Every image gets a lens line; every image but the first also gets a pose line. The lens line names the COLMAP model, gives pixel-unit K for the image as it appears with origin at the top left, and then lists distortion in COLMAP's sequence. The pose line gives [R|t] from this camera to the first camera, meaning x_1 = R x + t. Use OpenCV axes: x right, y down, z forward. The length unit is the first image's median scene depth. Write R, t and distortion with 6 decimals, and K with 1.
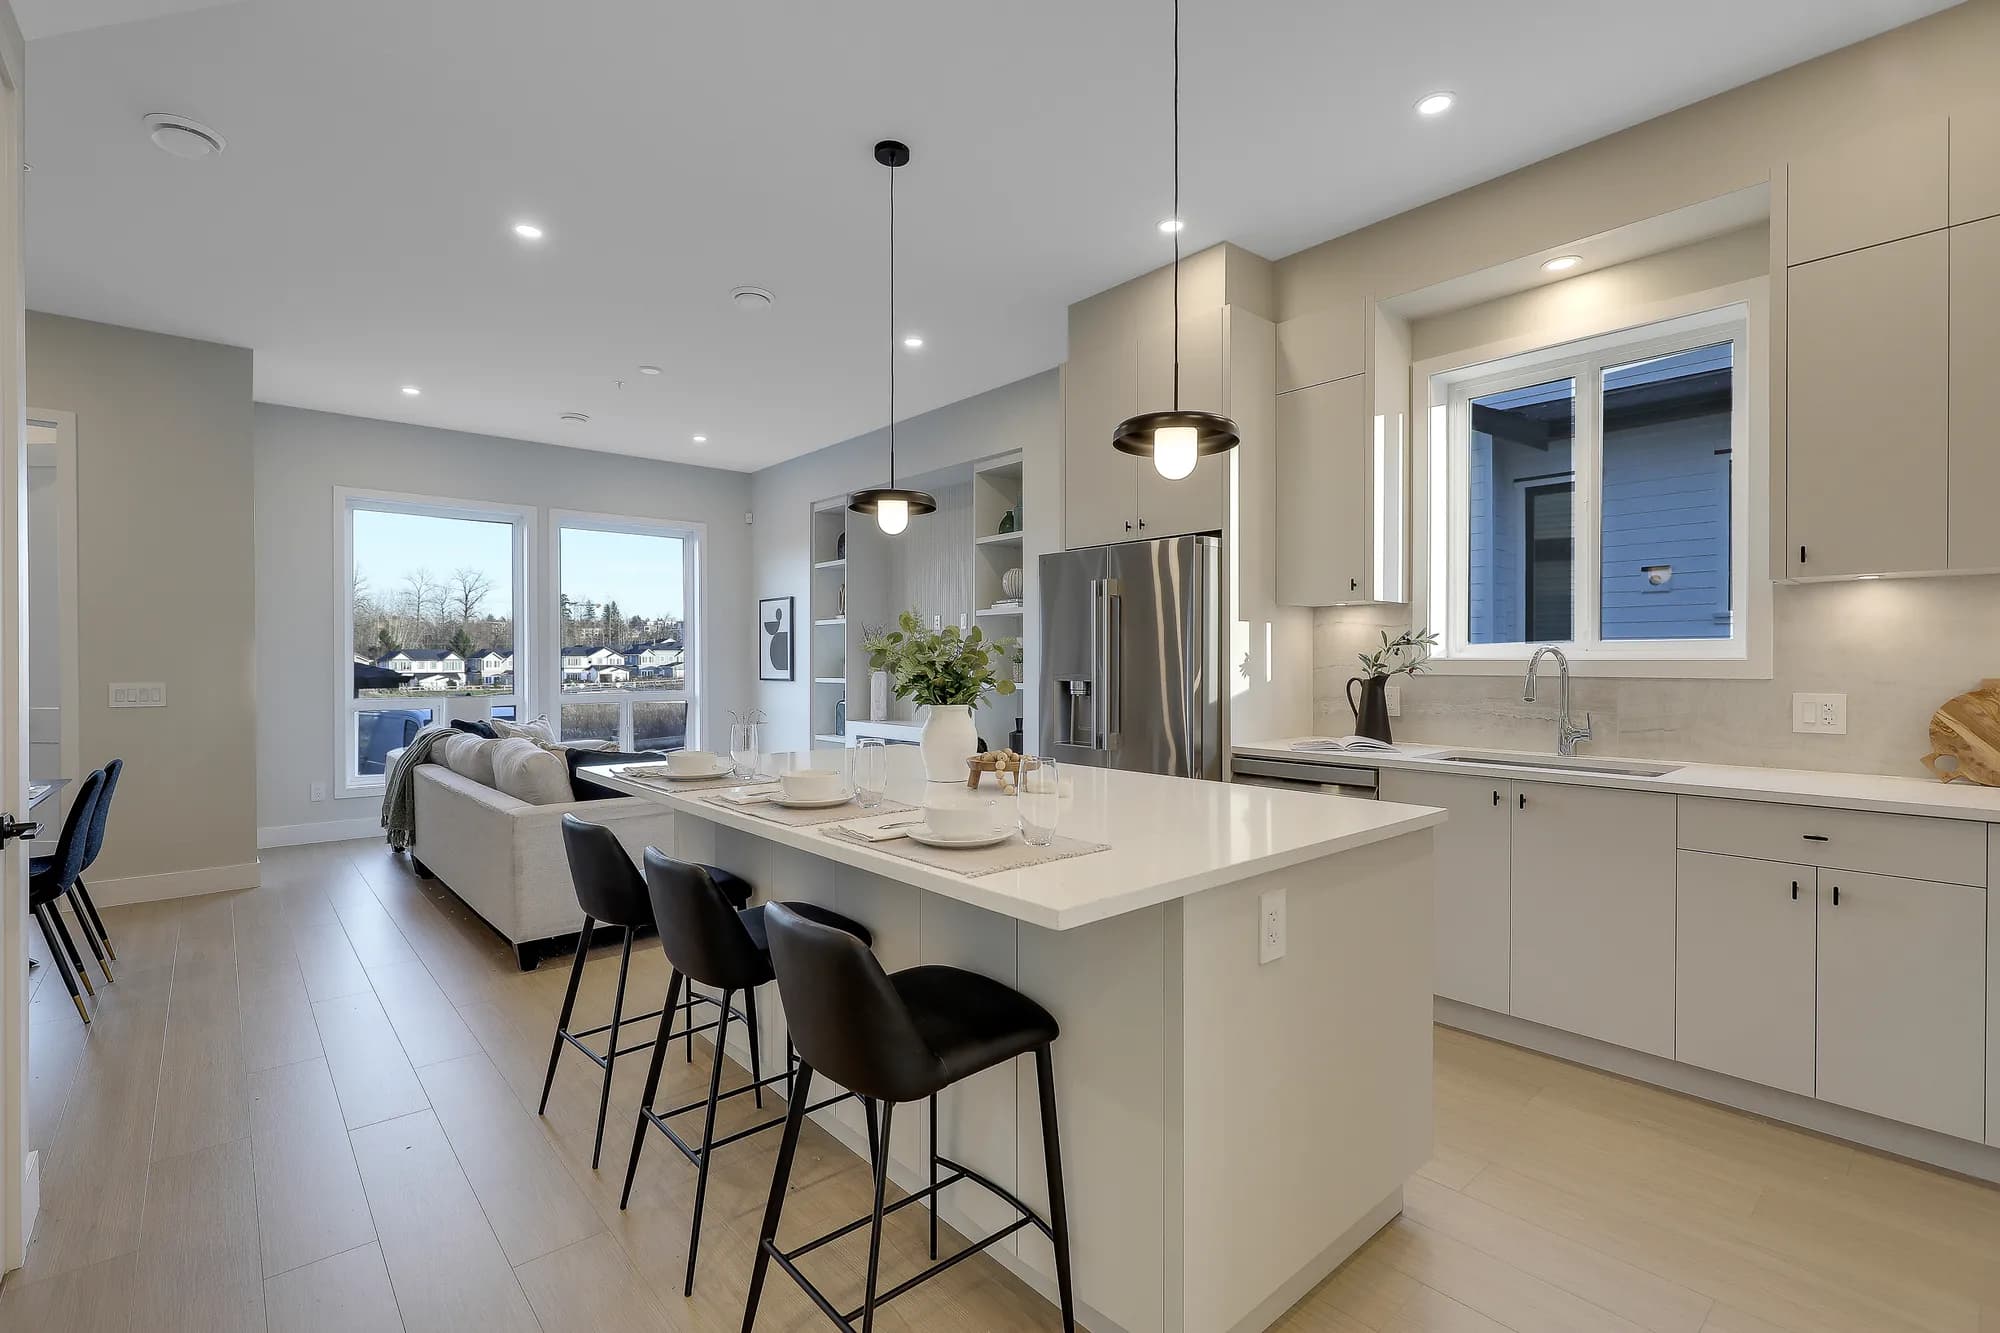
lens RADIAL K [[901.6, 0, 998.9], [0, 901.6, 667.2], [0, 0, 1]] dist [-0.001537, -0.001468]
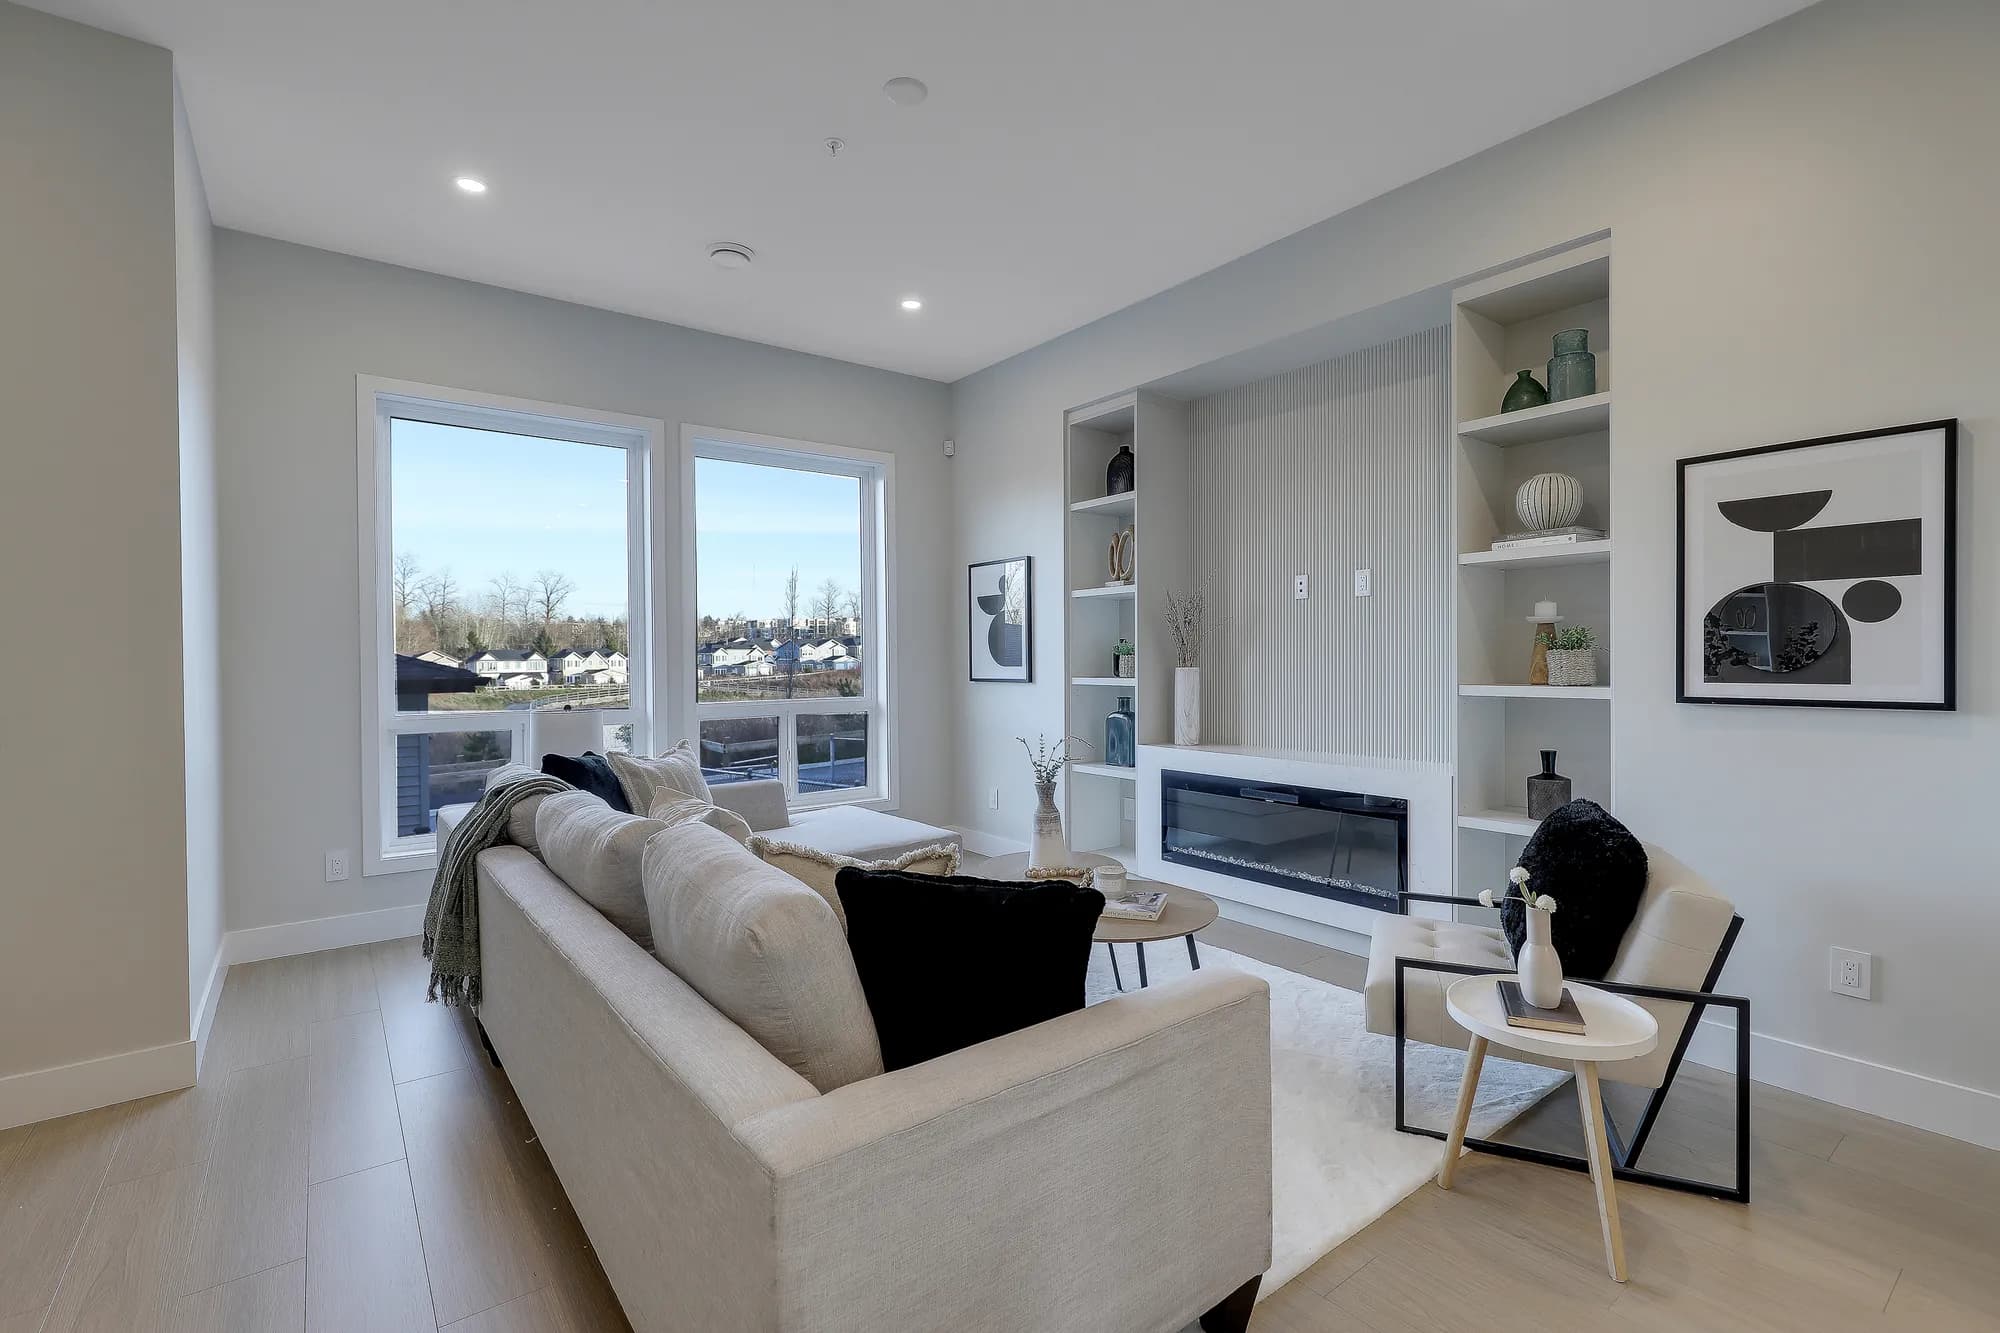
lens RADIAL K [[901.6, 0, 999.5], [0, 901.6, 667.6], [0, 0, 1]] dist [-0.001537, -0.001468]
pose [[0.997547, -0.006359, -0.069717, -0.210846], [0.006652, 0.999970, 0.003963, 0.001555], [0.069689, -0.004417, 0.997559, 0.339914]]
